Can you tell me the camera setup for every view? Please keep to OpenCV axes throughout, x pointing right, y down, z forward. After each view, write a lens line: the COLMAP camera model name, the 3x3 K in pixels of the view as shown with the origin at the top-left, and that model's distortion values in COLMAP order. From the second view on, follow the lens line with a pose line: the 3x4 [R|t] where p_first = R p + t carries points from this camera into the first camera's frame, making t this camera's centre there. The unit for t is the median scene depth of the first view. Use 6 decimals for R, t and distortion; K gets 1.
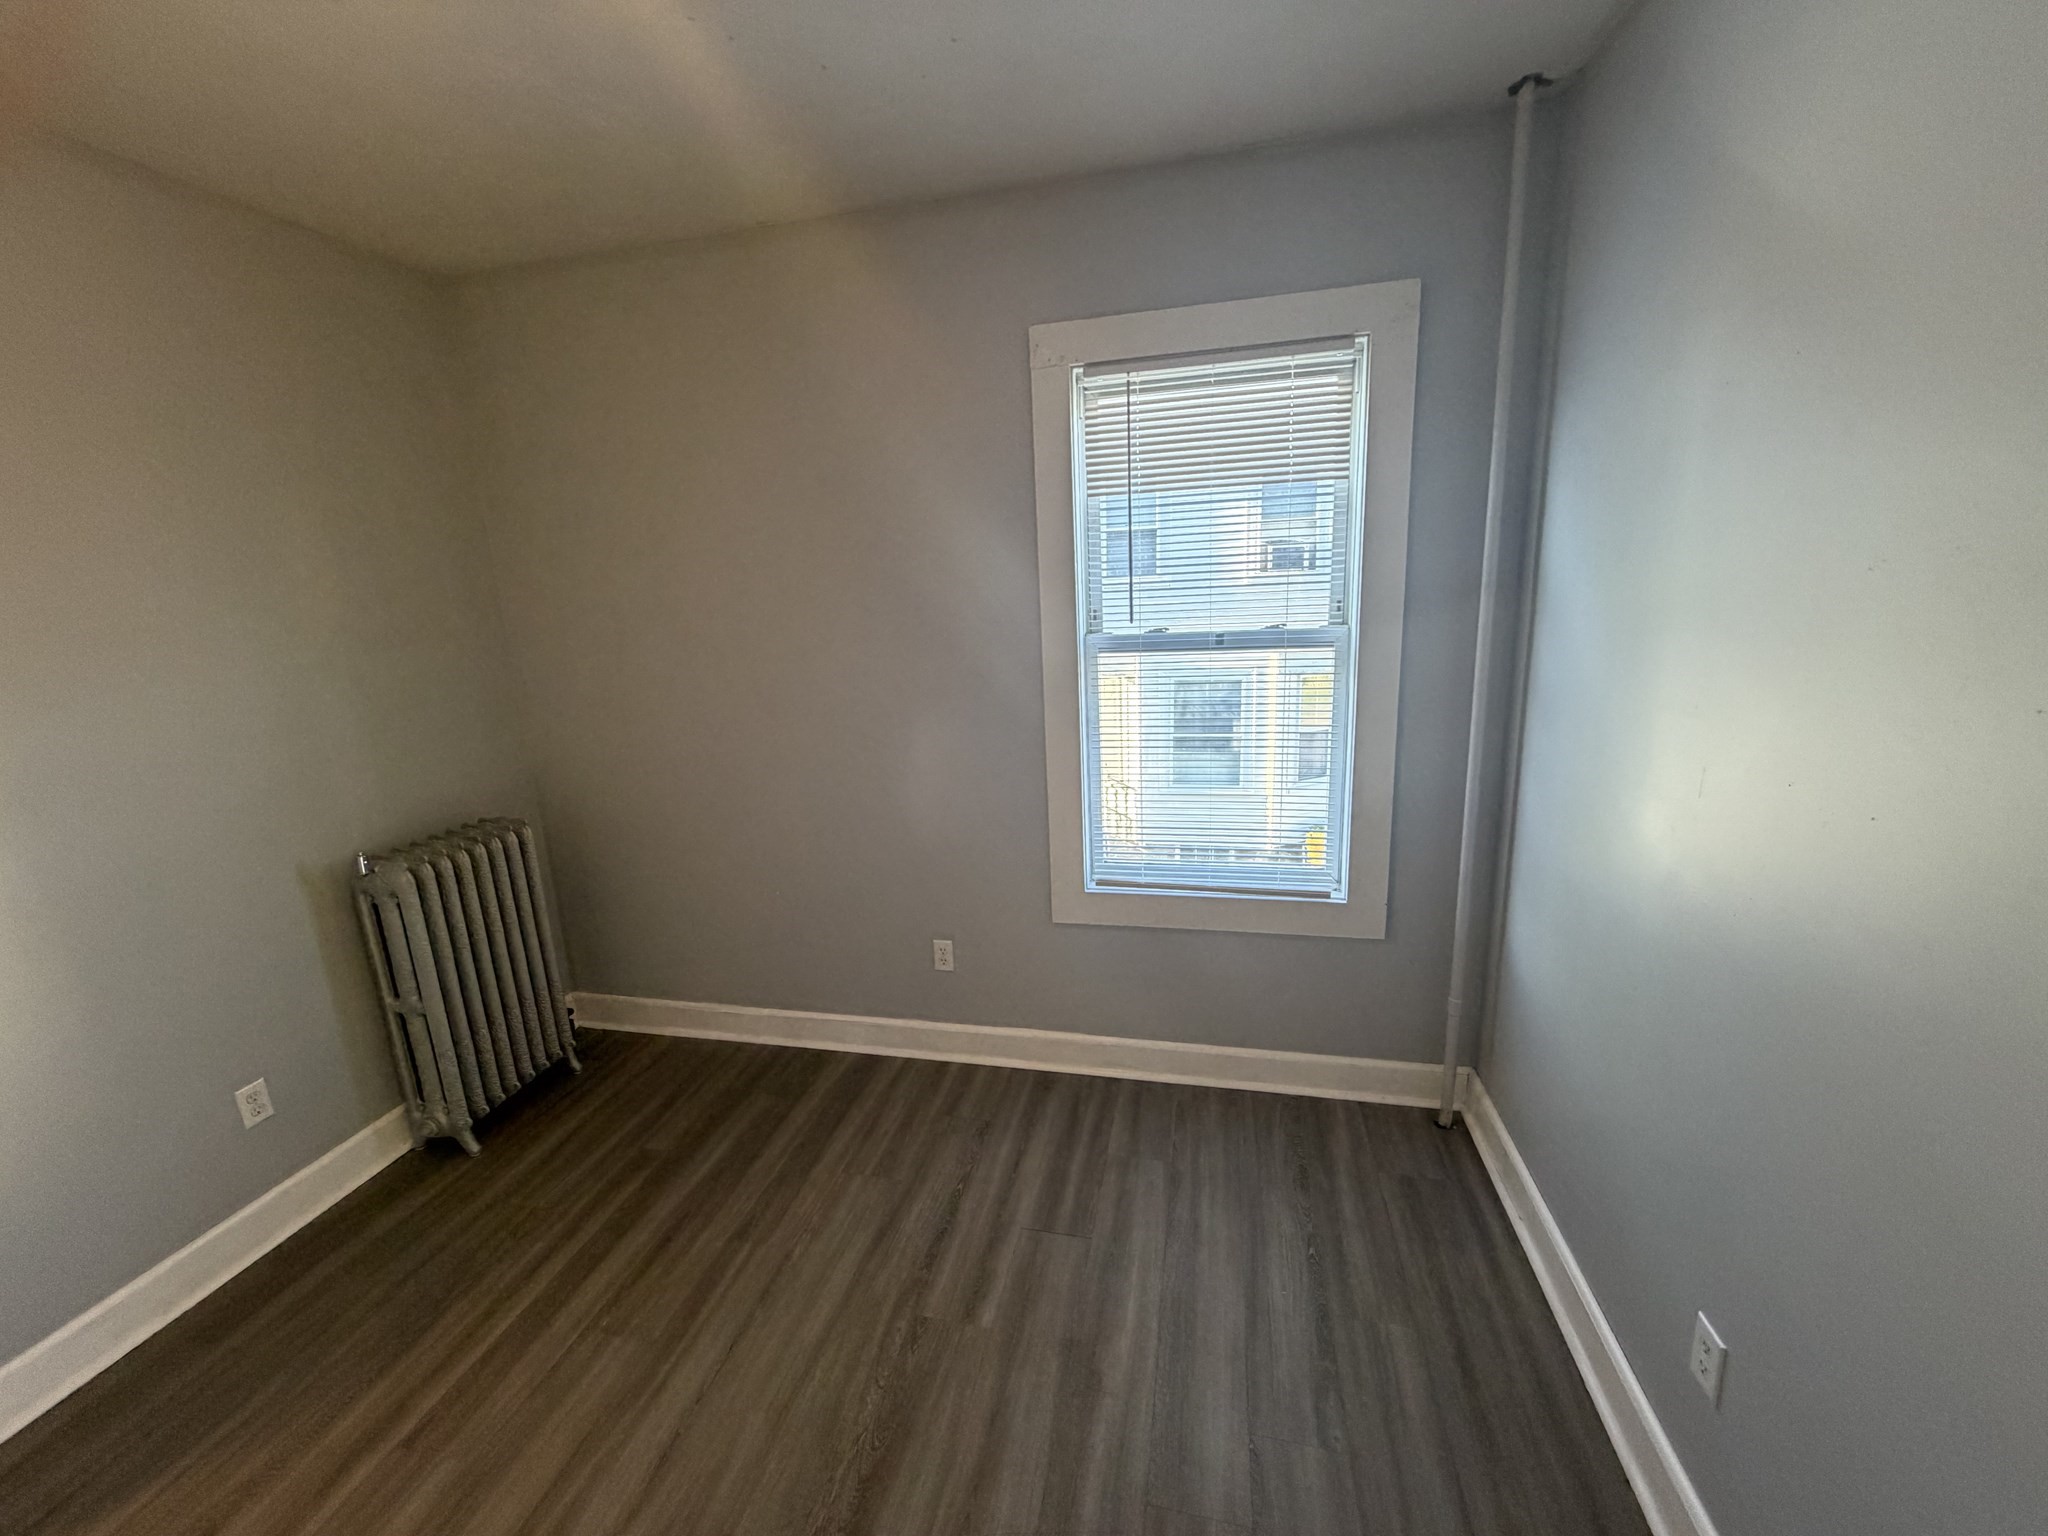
lens RADIAL K [[824.7, 0, 1013.3], [0, 824.7, 771.7], [0, 0, 1]] dist [-0.002353, -0.000144]
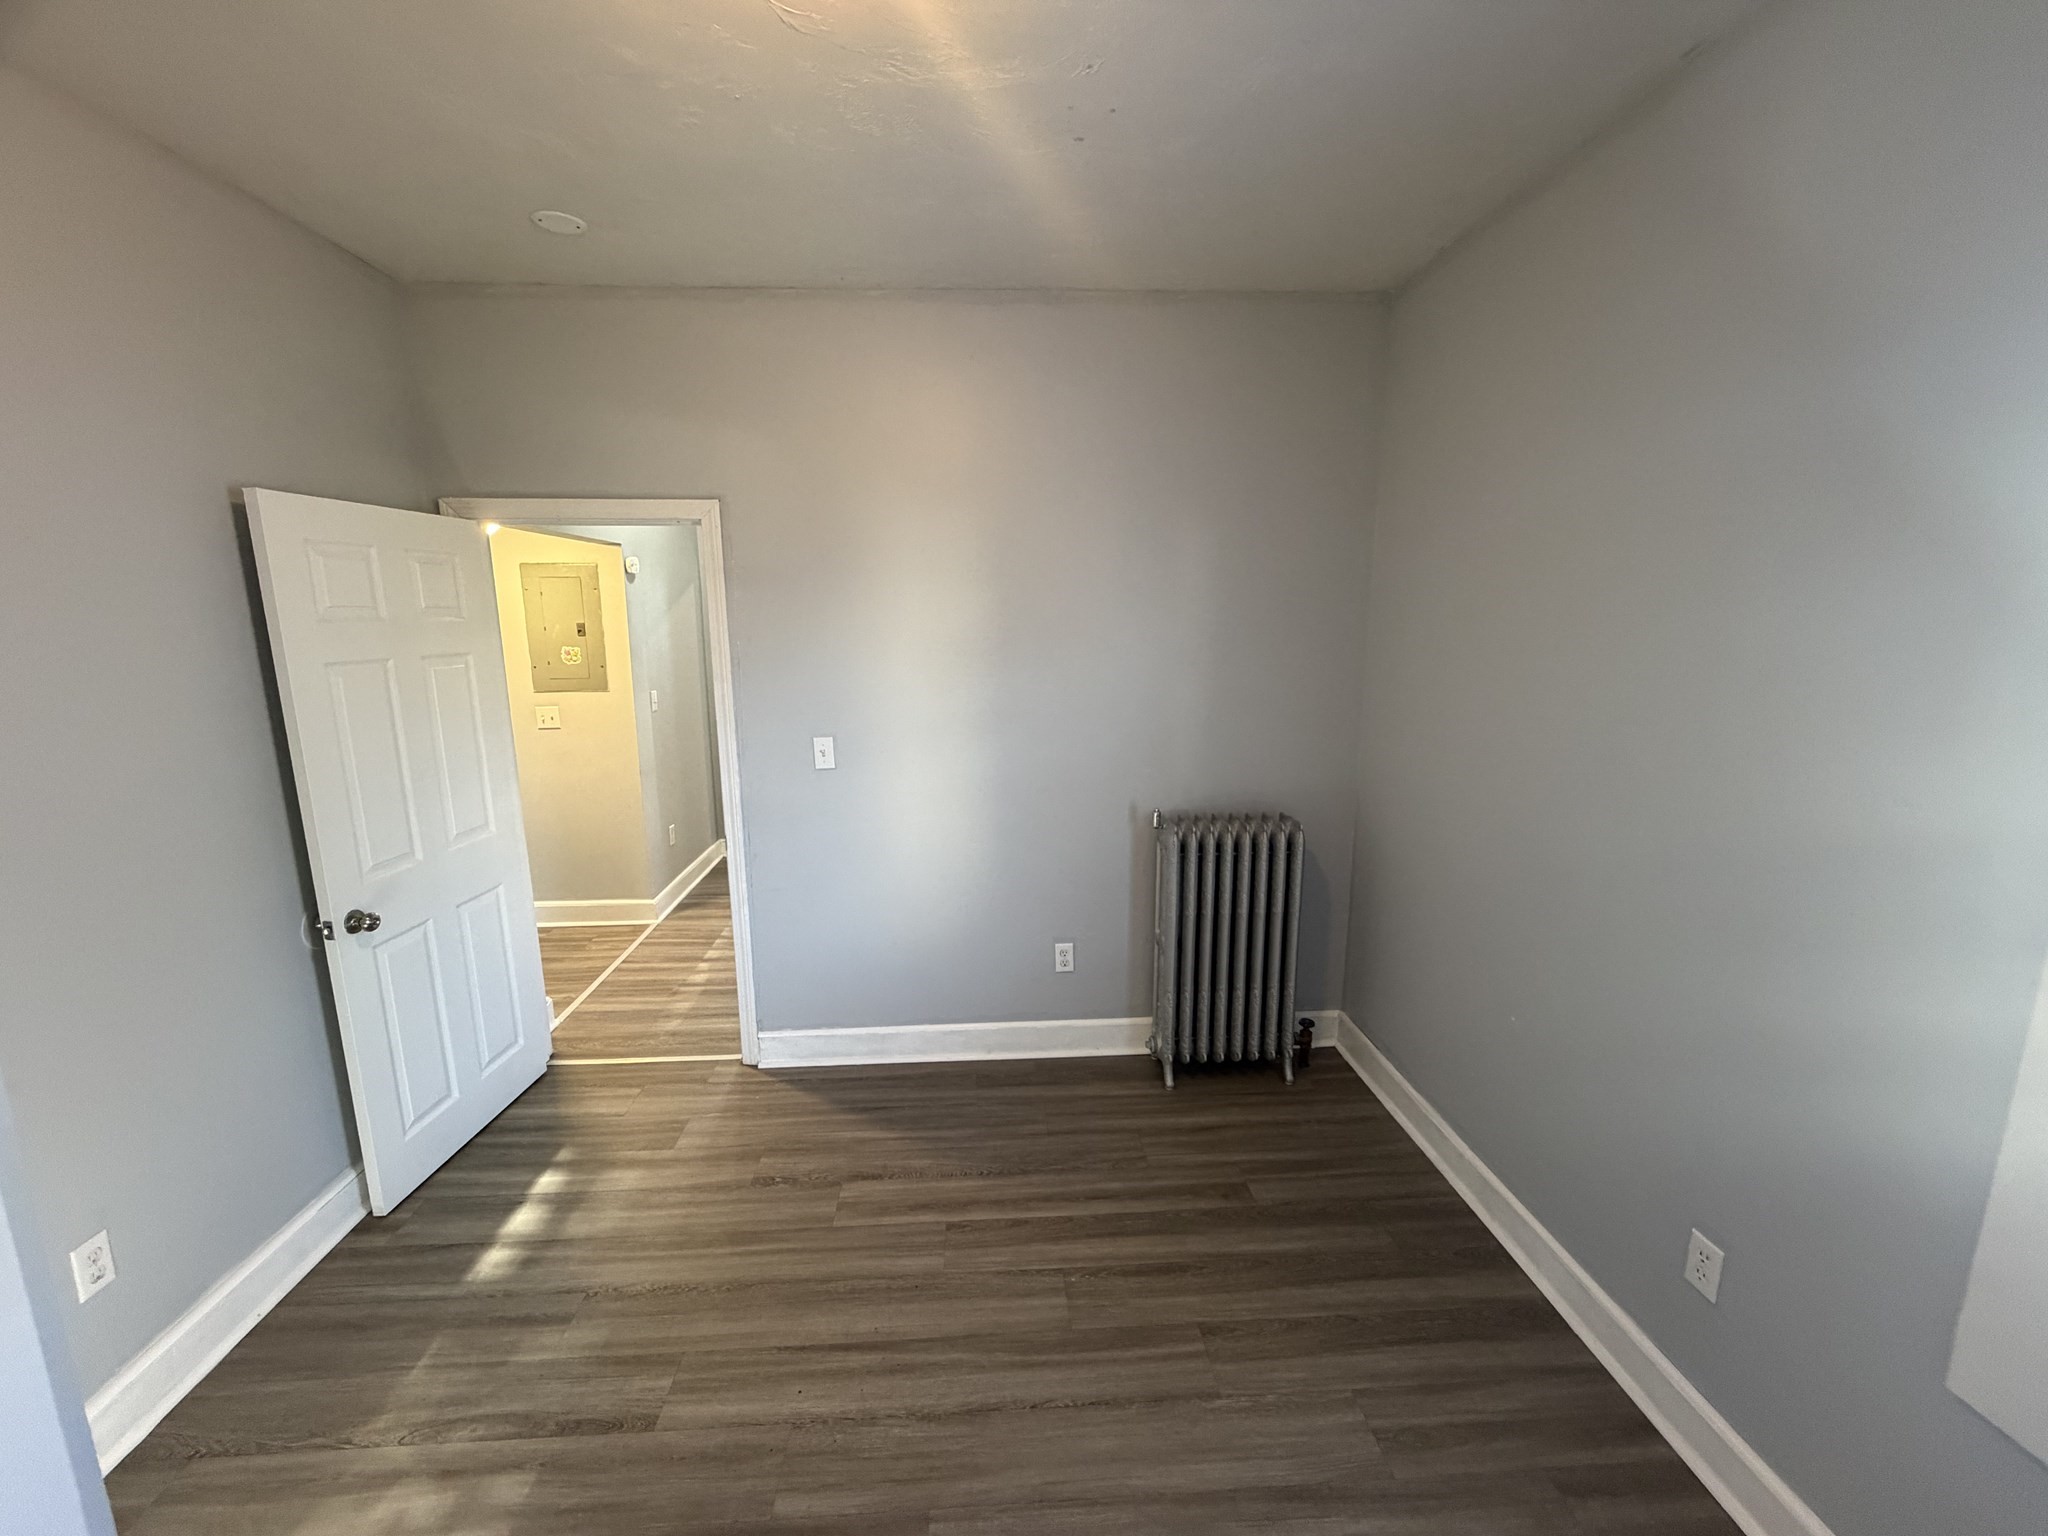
lens RADIAL K [[819.2, 0, 1020.9], [0, 819.2, 767.5], [0, 0, 1]] dist [-0.001503, 0.000948]
pose [[0.276867, 0.216932, -0.936101, 0.294656], [-0.214864, 0.963493, 0.159731, -0.117484], [0.936578, 0.156910, 0.313370, 0.413537]]
